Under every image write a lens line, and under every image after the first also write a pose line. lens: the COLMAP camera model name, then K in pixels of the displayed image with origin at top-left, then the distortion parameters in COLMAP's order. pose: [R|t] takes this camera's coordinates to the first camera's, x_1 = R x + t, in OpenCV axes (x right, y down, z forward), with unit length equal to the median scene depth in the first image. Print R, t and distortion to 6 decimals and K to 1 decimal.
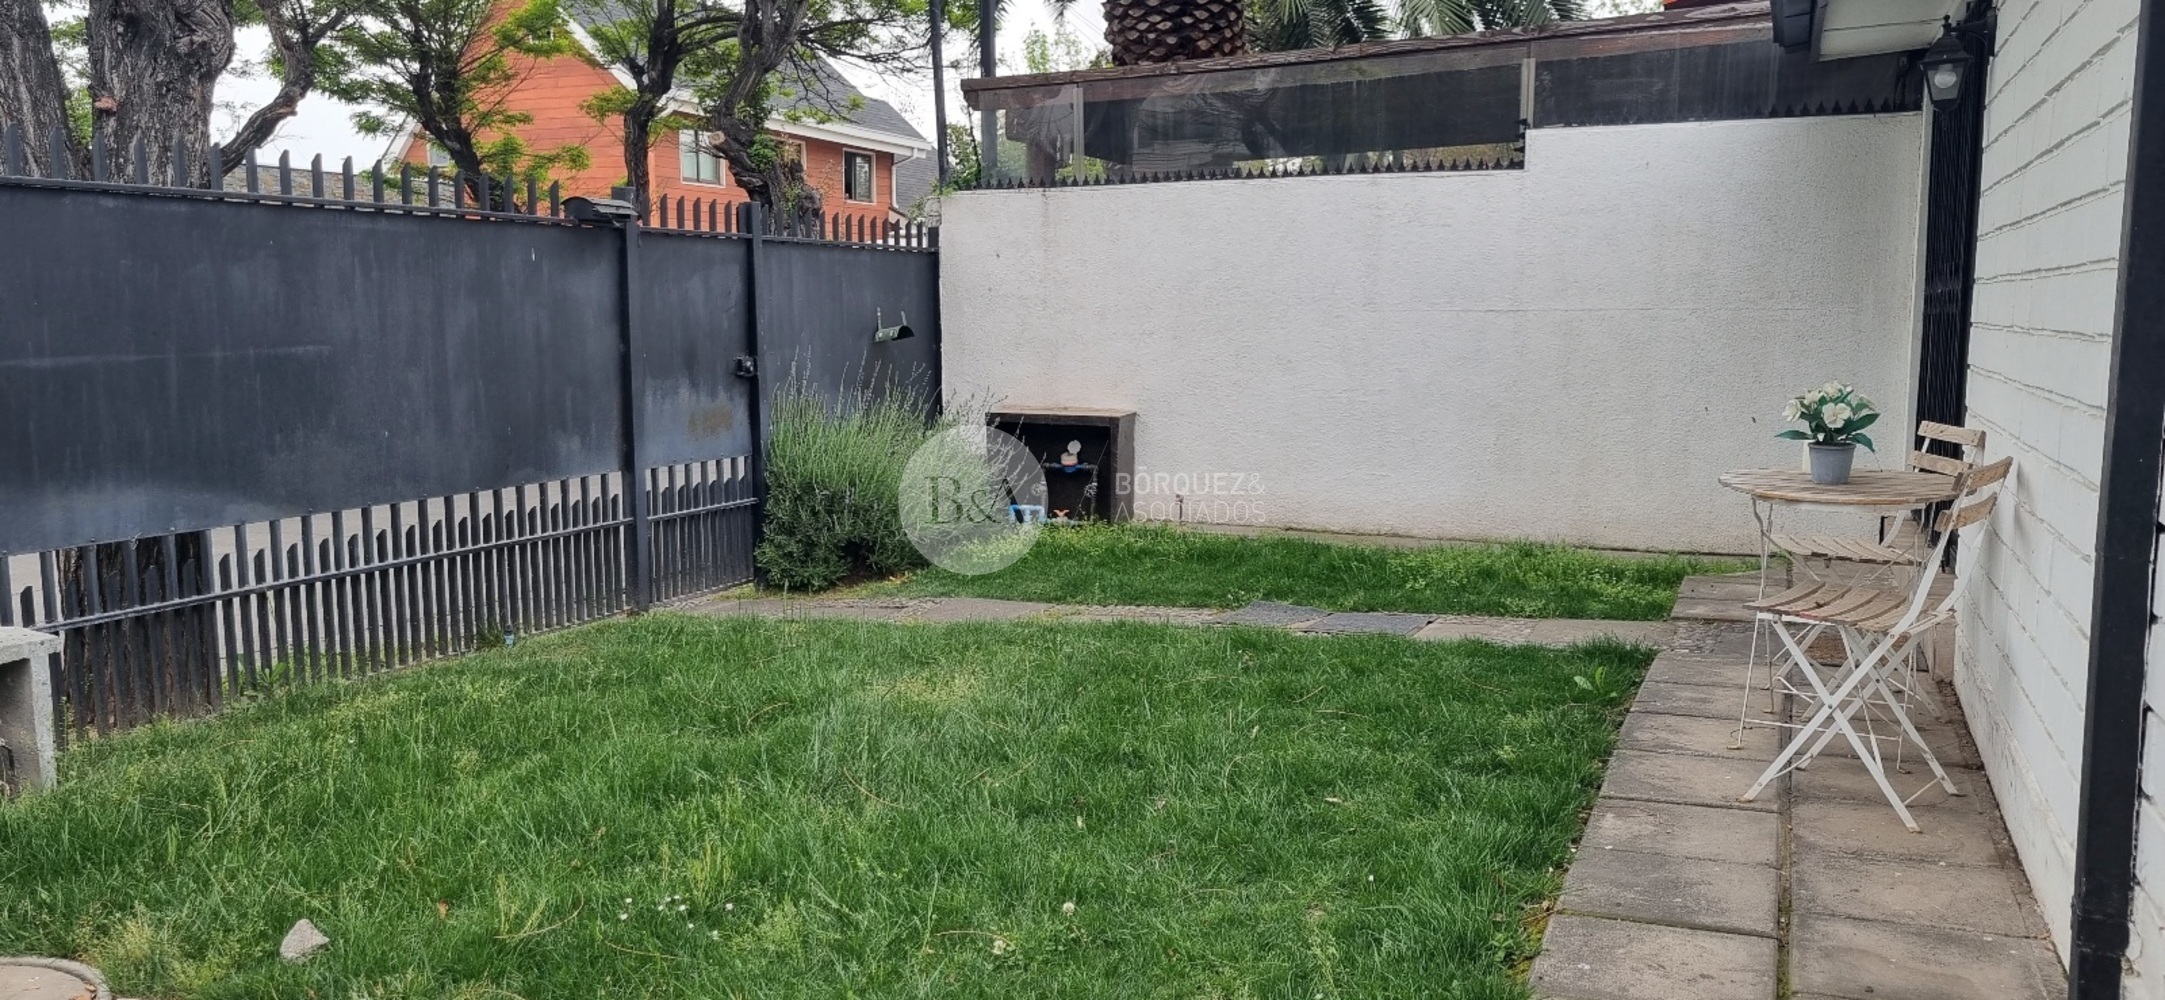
lens RADIAL K [[1618.4, 0, 1081.9], [0, 1618.4, 521.3], [0, 0, 1]] dist [0.013263, -0.006353]
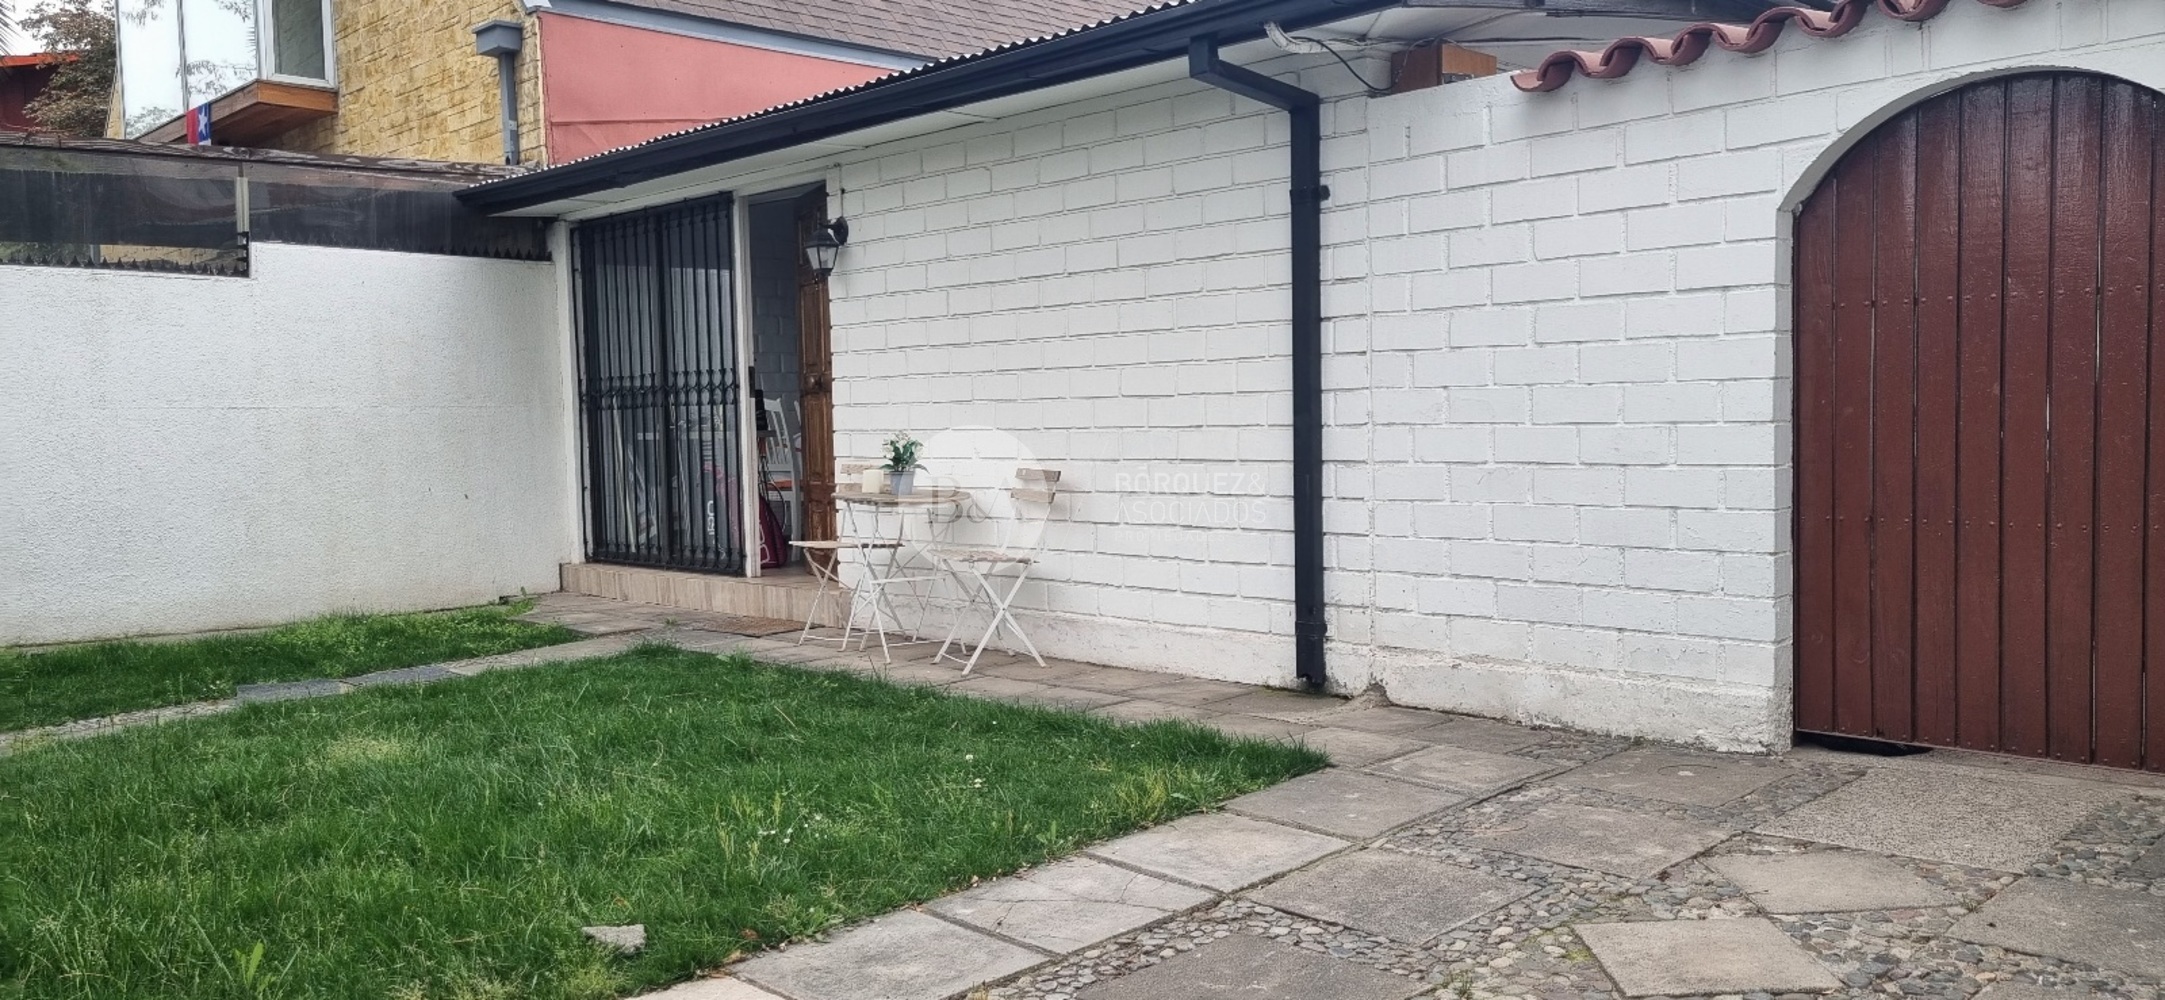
lens RADIAL K [[1618.4, 0, 1078.8], [0, 1618.4, 493.4], [0, 0, 1]] dist [0.013263, -0.006353]
pose [[0.382305, -0.042605, 0.923053, -0.521944], [0.129026, 0.991611, -0.007671, 0.004673], [-0.914984, 0.122031, 0.384595, 0.096743]]
